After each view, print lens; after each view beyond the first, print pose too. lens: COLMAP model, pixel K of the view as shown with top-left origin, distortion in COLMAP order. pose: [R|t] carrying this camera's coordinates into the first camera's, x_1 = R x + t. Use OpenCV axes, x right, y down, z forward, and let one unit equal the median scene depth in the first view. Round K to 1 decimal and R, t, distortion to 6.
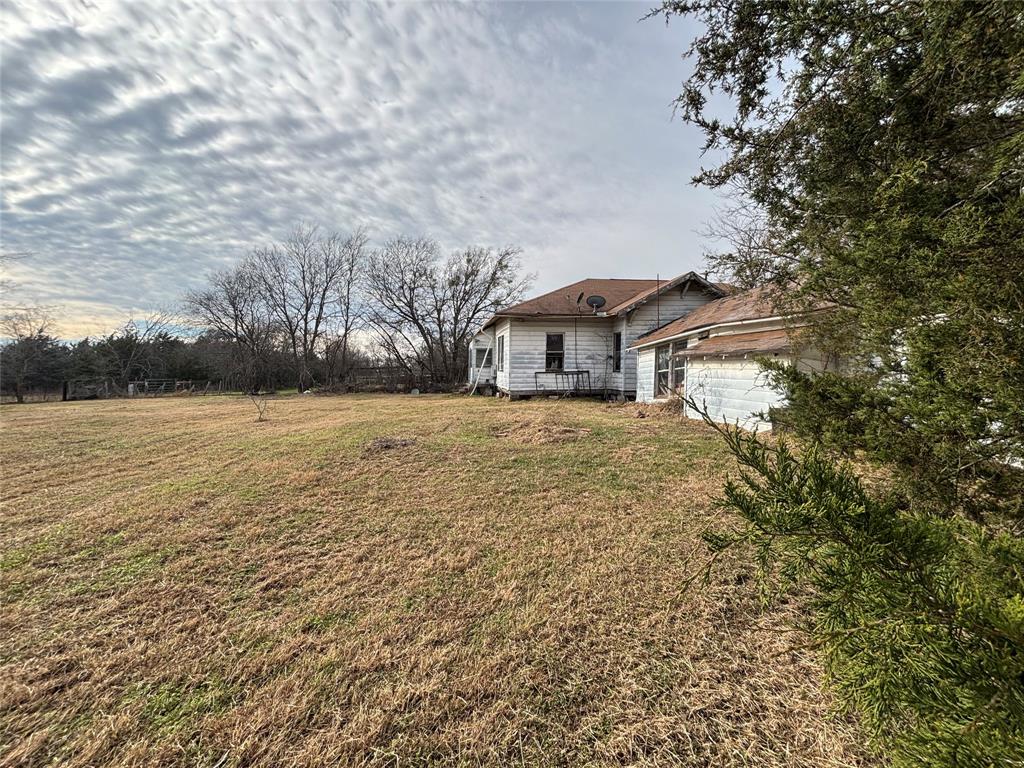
lens RADIAL K [[412.5, 0, 501.5], [0, 412.5, 417.2], [0, 0, 1]] dist [-0.000753, -0.001816]
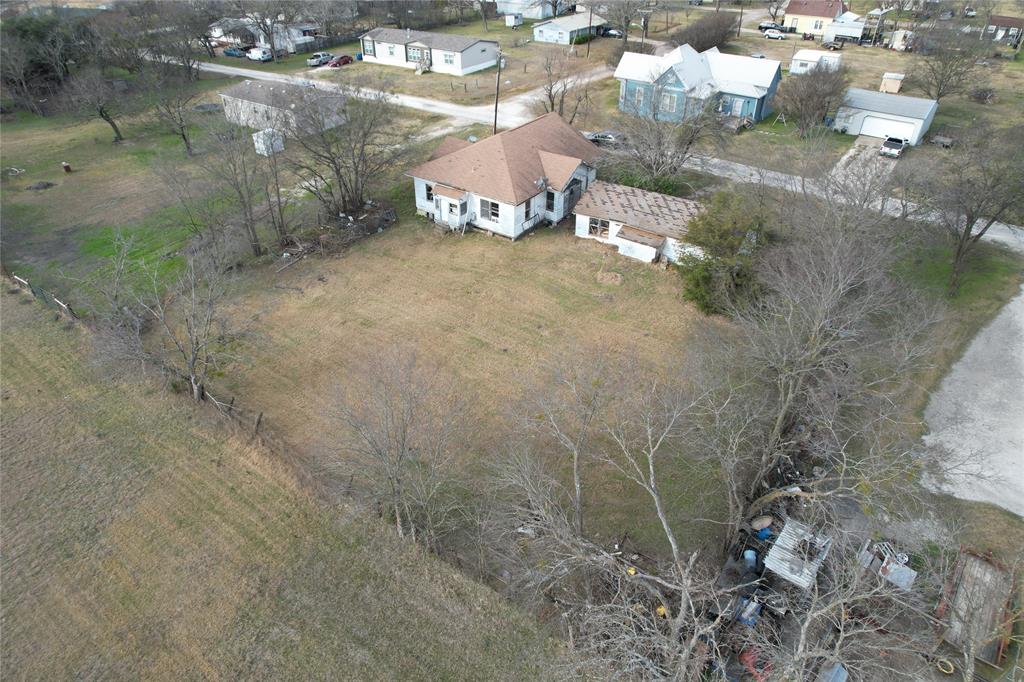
lens RADIAL K [[652.6, 0, 517.4], [0, 652.6, 350.3], [0, 0, 1]] dist [-0.062135, 0.052866]
pose [[0.692730, -0.405376, 0.596486, -1.950540], [0.065495, 0.859020, 0.507734, -1.126741], [-0.718217, -0.312656, 0.621619, -1.022070]]
